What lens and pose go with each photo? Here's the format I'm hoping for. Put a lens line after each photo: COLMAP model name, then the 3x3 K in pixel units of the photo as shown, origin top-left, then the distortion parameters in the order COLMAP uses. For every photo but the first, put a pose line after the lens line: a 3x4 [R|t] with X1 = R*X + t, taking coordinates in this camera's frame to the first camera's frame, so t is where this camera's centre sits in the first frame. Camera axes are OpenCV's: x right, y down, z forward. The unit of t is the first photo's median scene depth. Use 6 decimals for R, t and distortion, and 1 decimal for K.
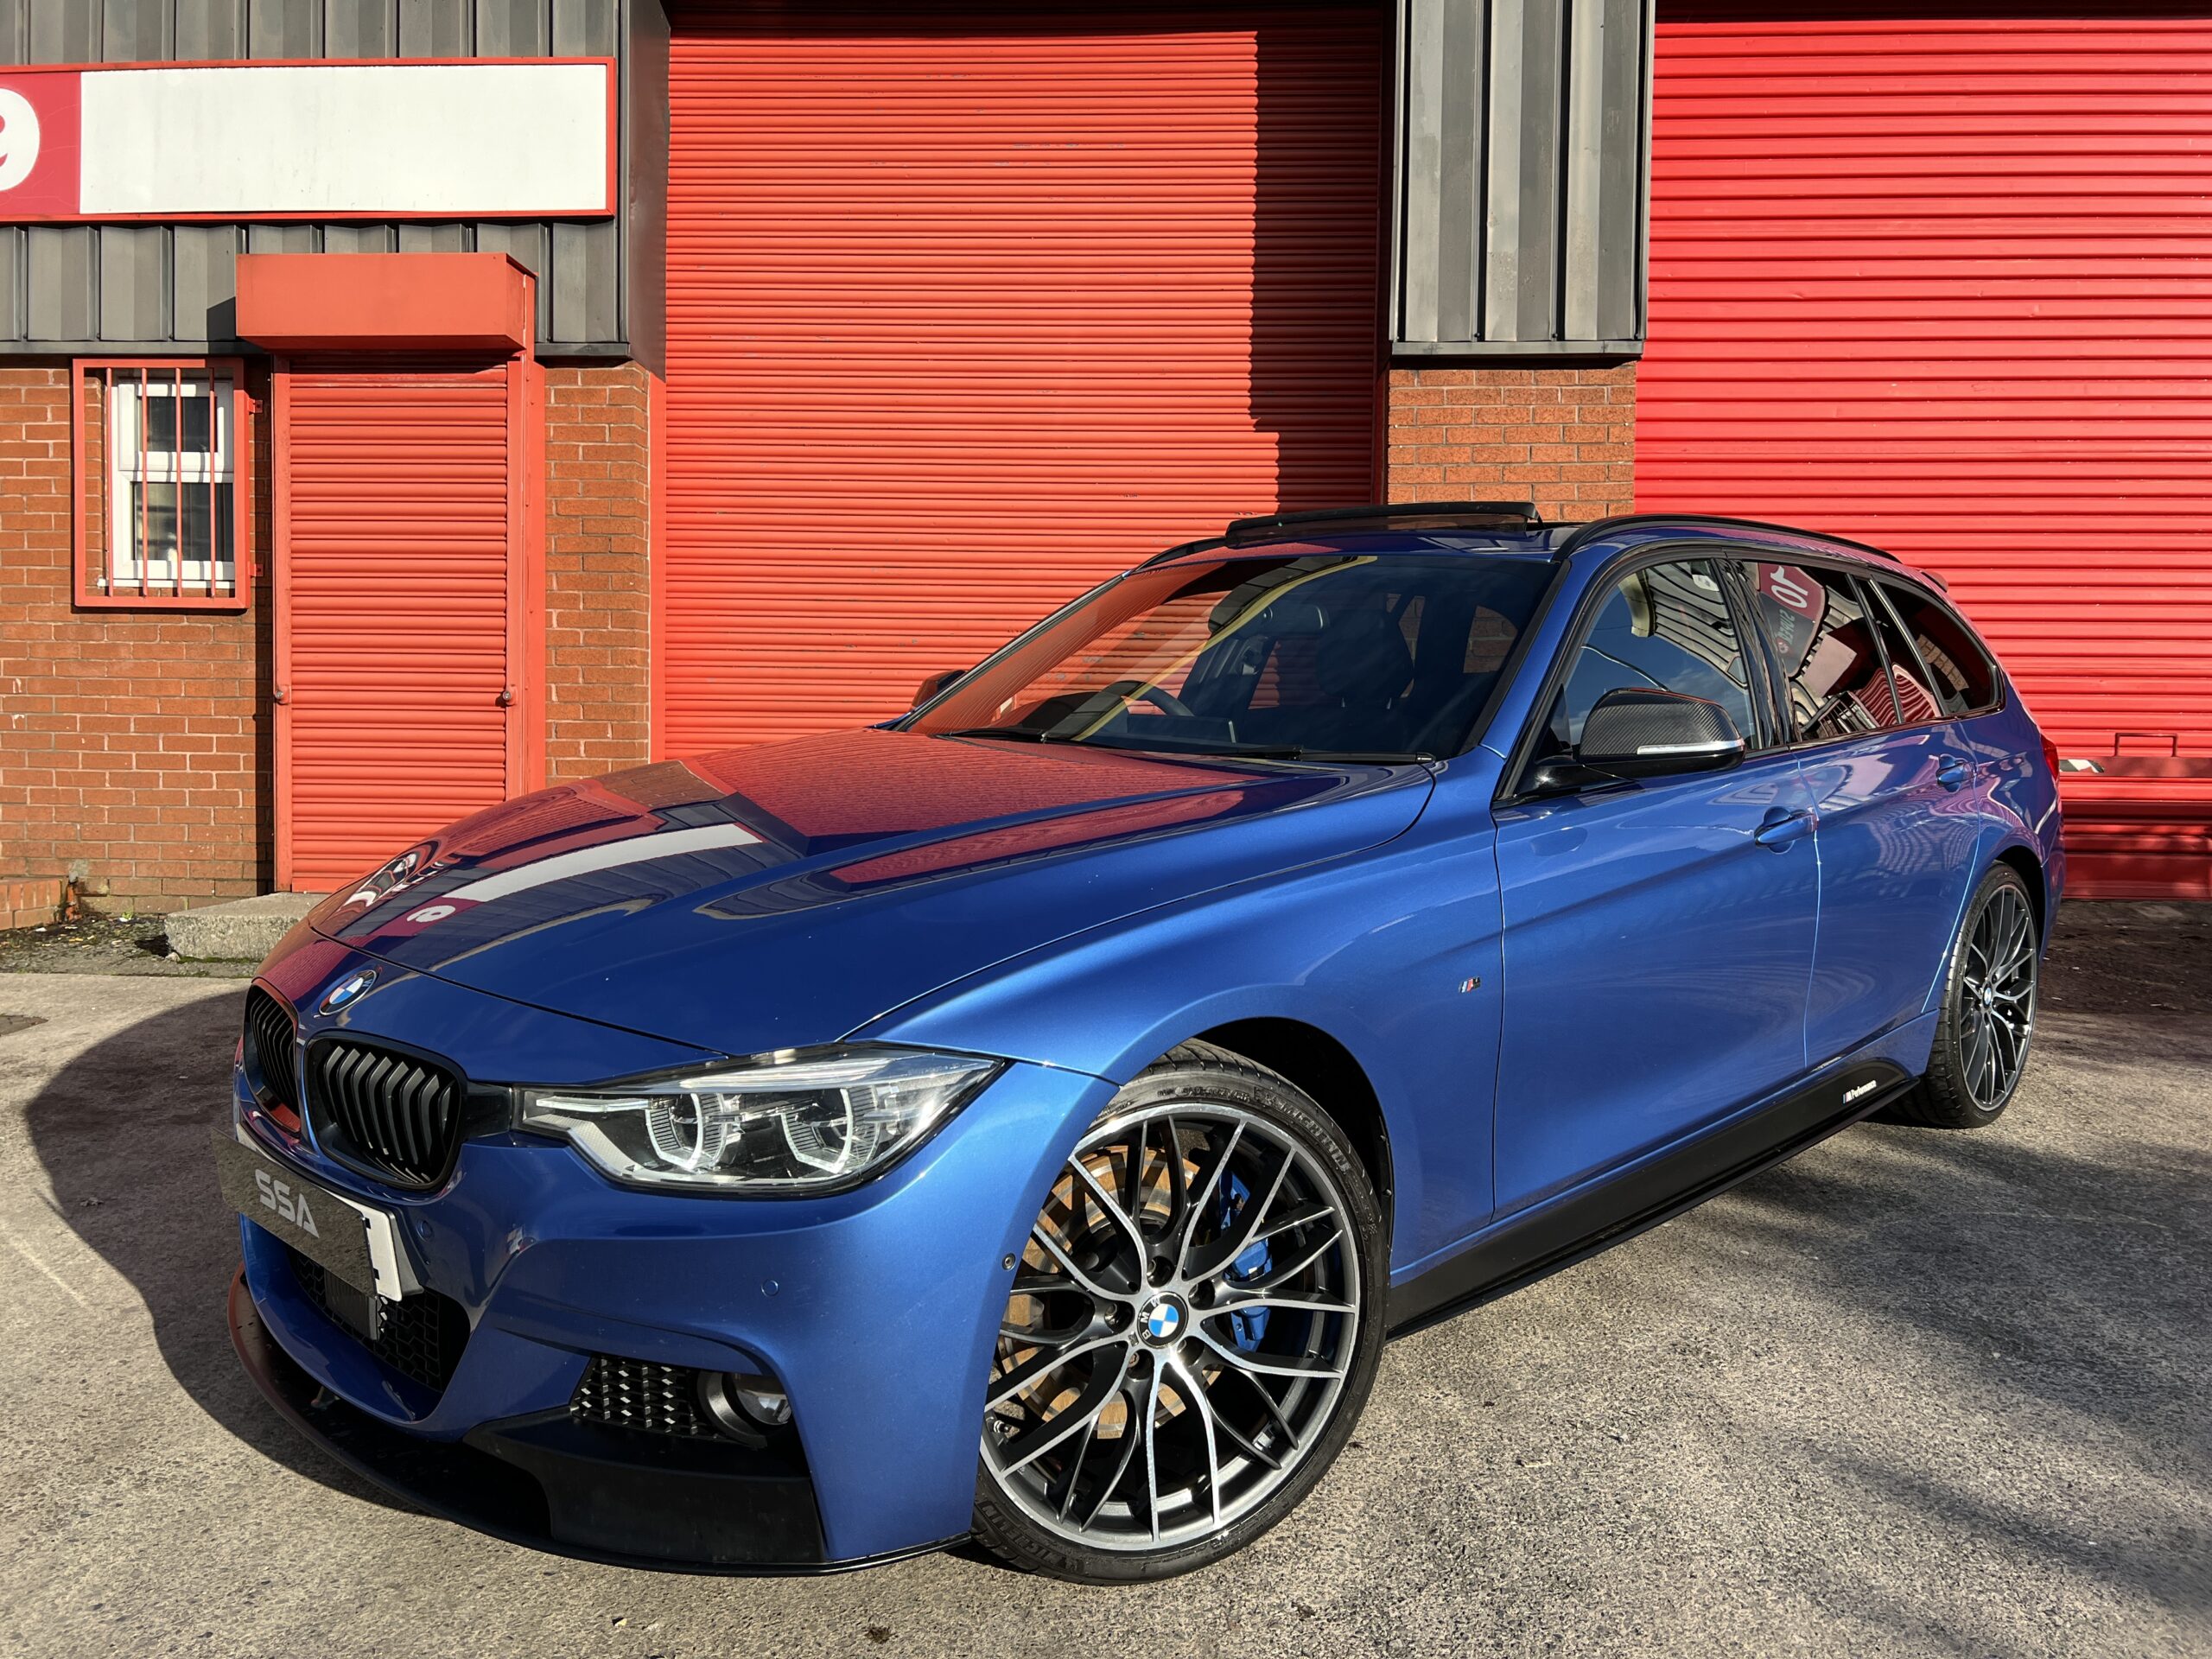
lens RADIAL K [[1668.3, 0, 1098.2], [0, 1668.3, 815.3], [0, 0, 1]] dist [0.047222, -0.056169]
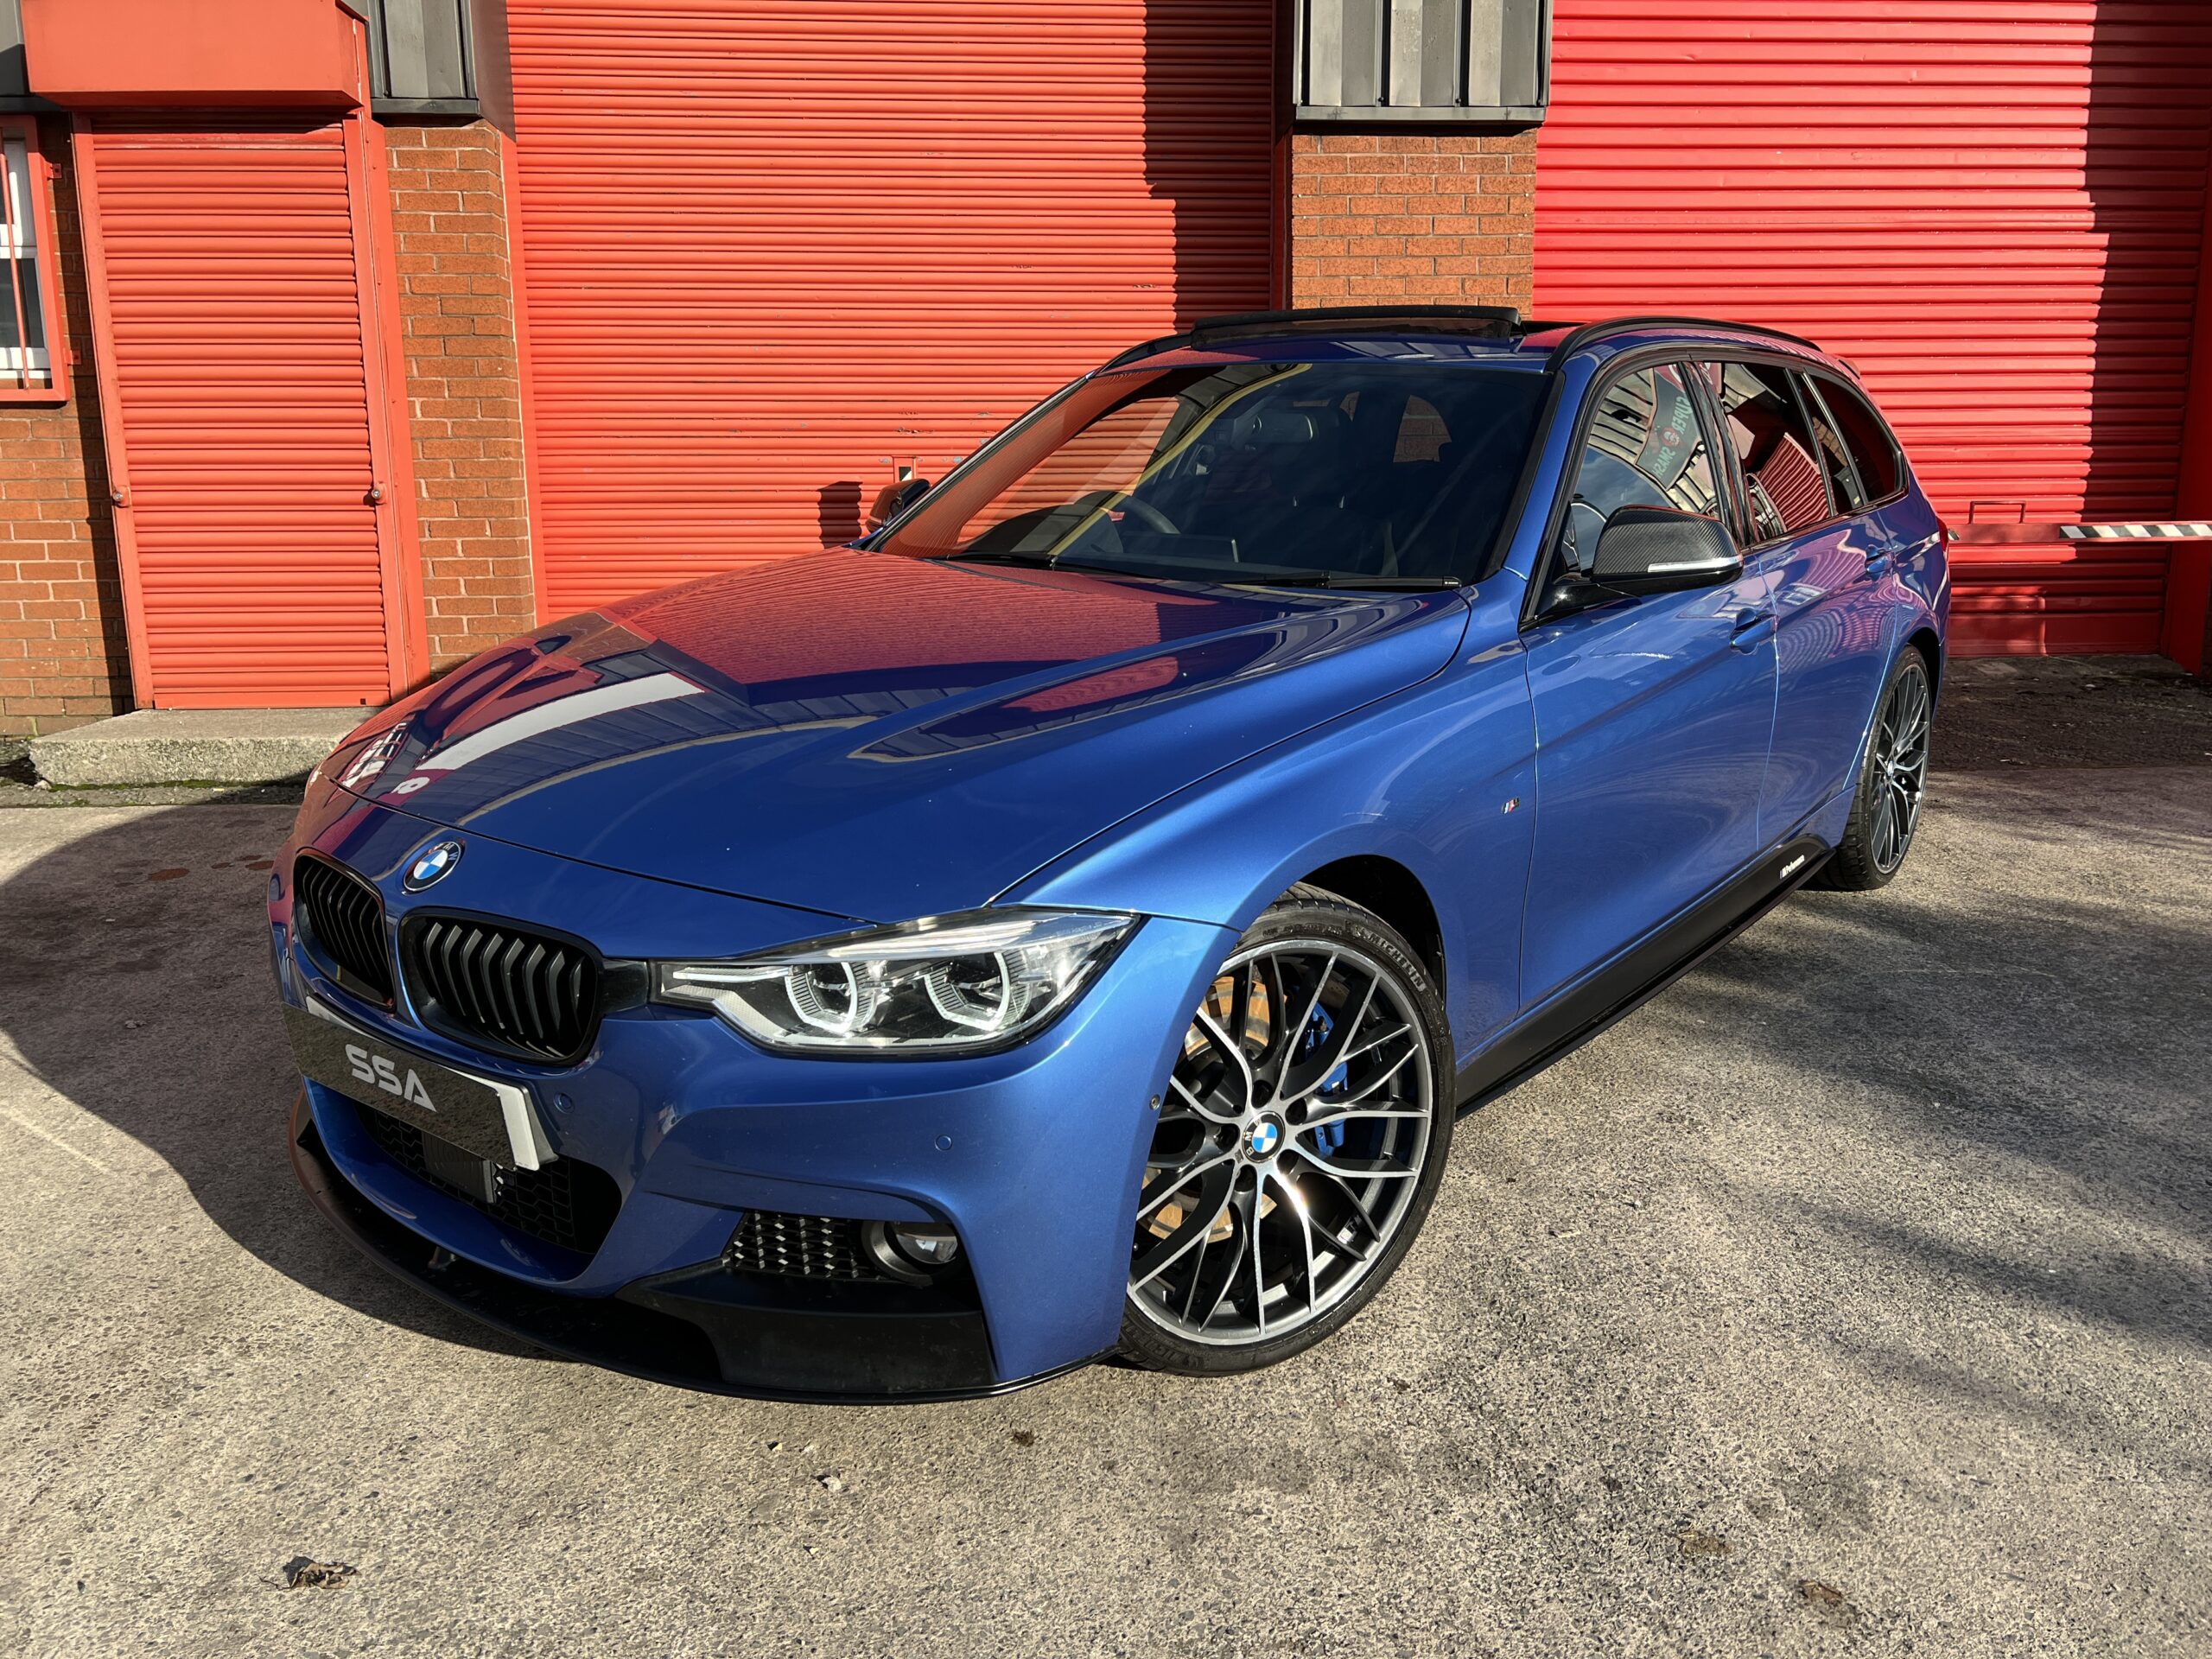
lens RADIAL K [[1673.1, 0, 1121.6], [0, 1673.1, 818.0], [0, 0, 1]] dist [0.032355, -0.034275]
pose [[0.992597, -0.041310, 0.114210, -0.053373], [0.024406, 0.989039, 0.145625, -0.018927], [-0.118974, -0.141760, 0.982725, -0.003115]]
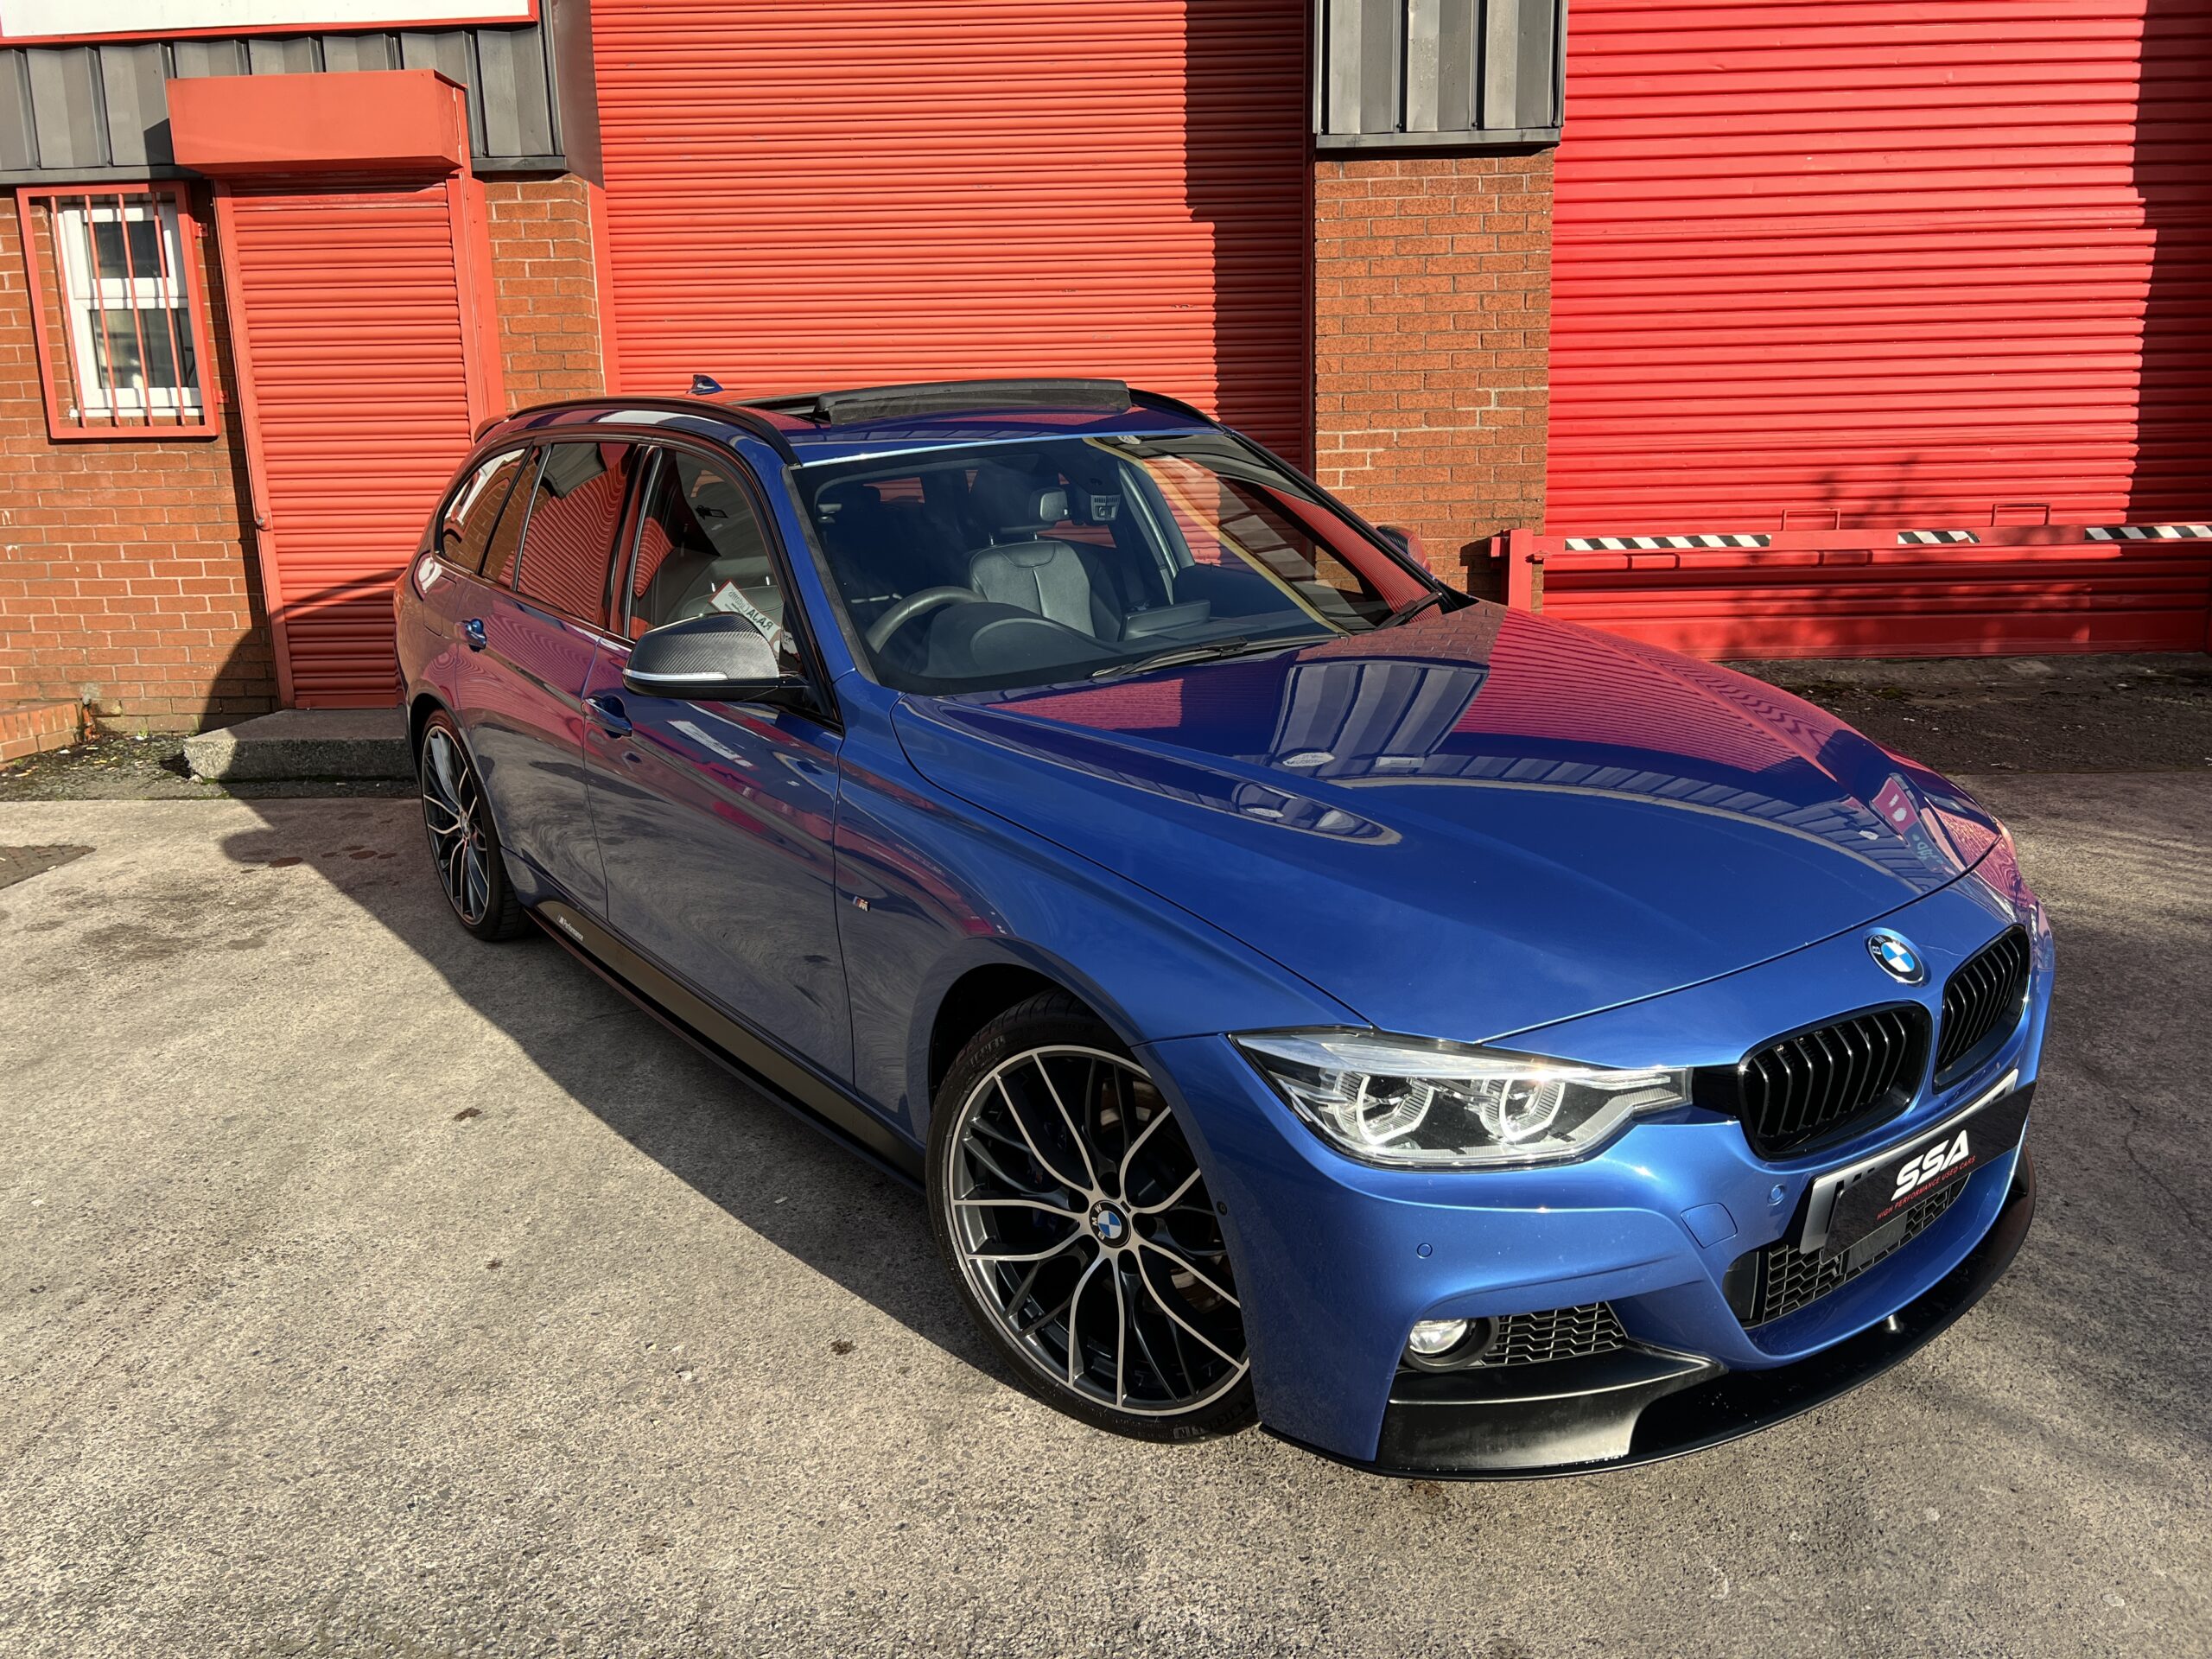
lens RADIAL K [[1674.8, 0, 1120.0], [0, 1674.8, 843.5], [0, 0, 1]] dist [0.030800, -0.031960]
pose [[0.999274, -0.035566, 0.013670, 0.026853], [0.032580, 0.983588, 0.177463, -0.044415], [-0.019757, -0.176889, 0.984033, -0.080944]]
